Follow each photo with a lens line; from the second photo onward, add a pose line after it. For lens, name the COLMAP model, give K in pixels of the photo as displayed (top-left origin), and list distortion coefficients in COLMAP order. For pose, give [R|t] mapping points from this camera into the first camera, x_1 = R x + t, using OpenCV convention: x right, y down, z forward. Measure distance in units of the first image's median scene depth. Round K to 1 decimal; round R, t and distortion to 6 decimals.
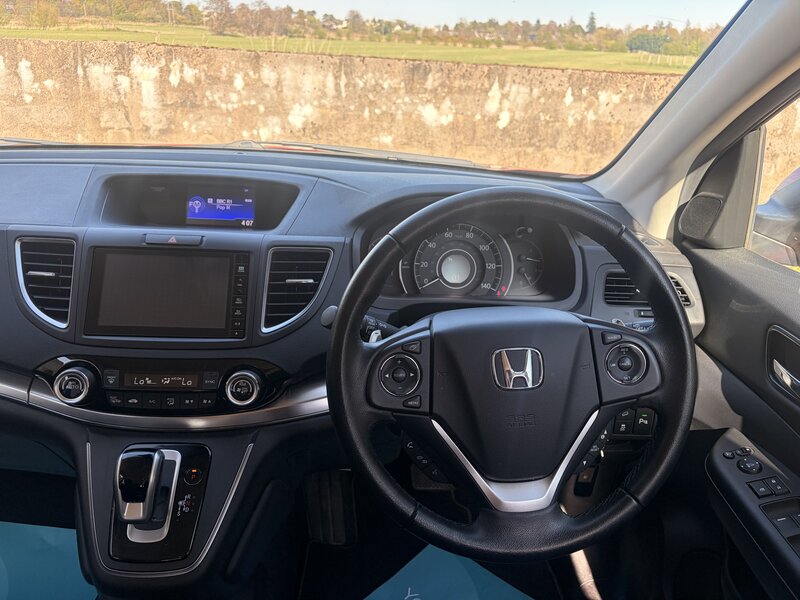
lens RADIAL K [[616.1, 0, 402.9], [0, 616.1, 298.6], [0, 0, 1]] dist [0.013131, -0.003105]
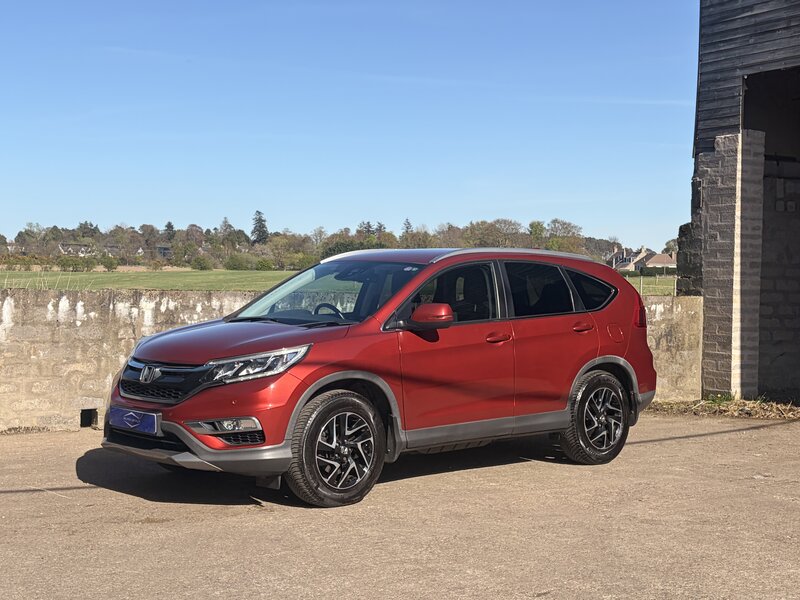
lens RADIAL K [[1178.8, 0, 400.0], [0, 1178.8, 300.0], [0, 0, 1]] dist [0.249920, -1.021664]
pose [[0.923537, -0.046646, 0.380662, -0.967503], [0.177174, 0.932199, -0.315618, 0.734775], [-0.340130, 0.358929, 0.869184, -1.974065]]
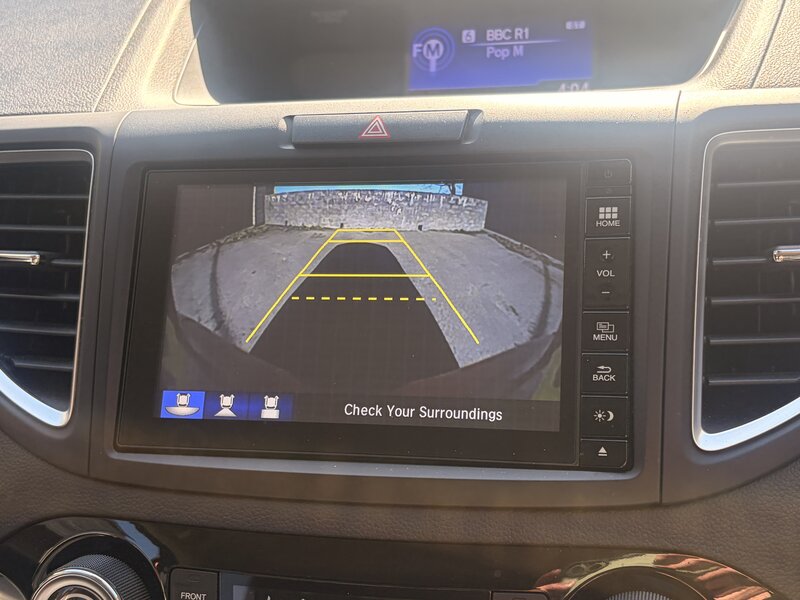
lens RADIAL K [[1122.9, 0, 400.0], [0, 1122.9, 300.0], [0, 0, 1]] dist [0.026310, 0.036702]
pose [[0.946296, -0.020535, -0.322650, -0.042325], [0.022806, 0.999735, 0.003259, -0.003078], [0.322497, -0.010442, 0.946513, 0.110186]]
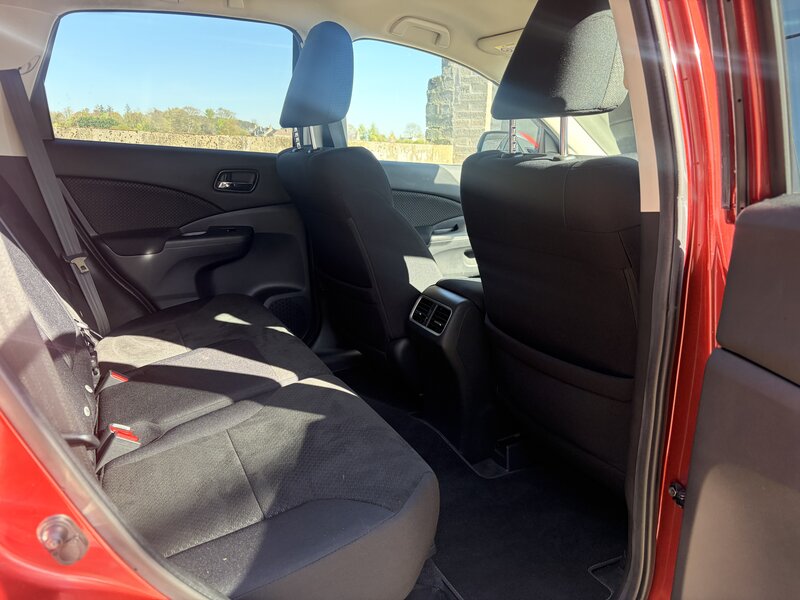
lens RADIAL K [[606.1, 0, 401.0], [0, 606.1, 305.2], [0, 0, 1]] dist [0.064508, -0.090684]
pose [[0.695342, -0.213478, 0.686241, -0.320771], [0.285599, 0.958309, 0.008728, 0.126701], [-0.659494, 0.189921, 0.727322, -0.231138]]
